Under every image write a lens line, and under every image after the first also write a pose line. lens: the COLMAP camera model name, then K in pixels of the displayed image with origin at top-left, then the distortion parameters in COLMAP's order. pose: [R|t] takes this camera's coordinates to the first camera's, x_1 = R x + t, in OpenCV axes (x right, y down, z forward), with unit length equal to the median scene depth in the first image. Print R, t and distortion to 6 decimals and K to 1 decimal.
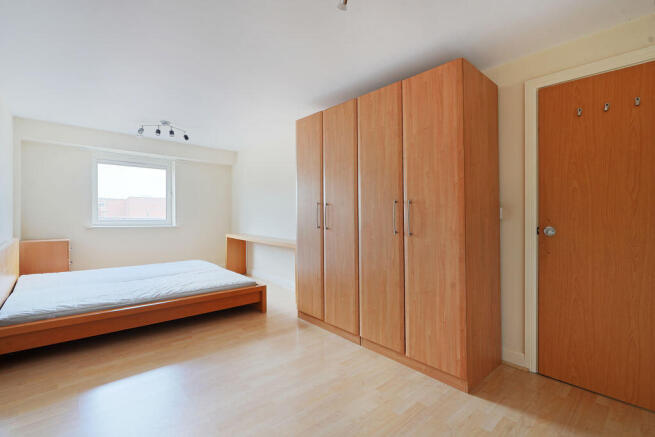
lens RADIAL K [[298.1, 0, 328.0], [0, 298.1, 216.1], [0, 0, 1]] dist [-0.000121, -0.000010]
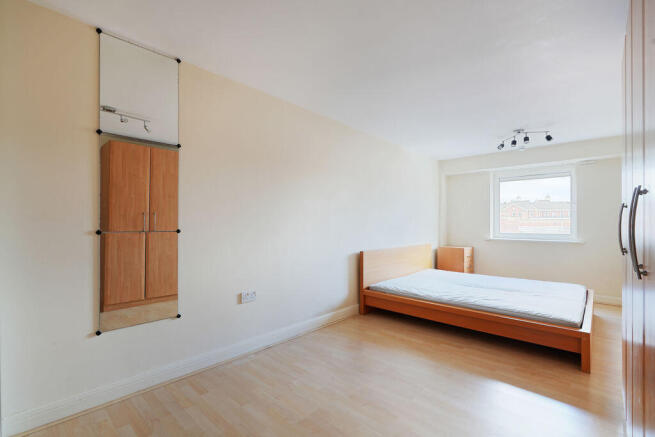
lens RADIAL K [[298.8, 0, 326.8], [0, 298.8, 228.5], [0, 0, 1]] dist [0.000289, 0.000051]
pose [[0.098734, -0.001318, -0.995113, 0.339353], [-0.006894, 0.999974, -0.002008, 0.003692], [0.995090, 0.007059, 0.098722, 0.296085]]
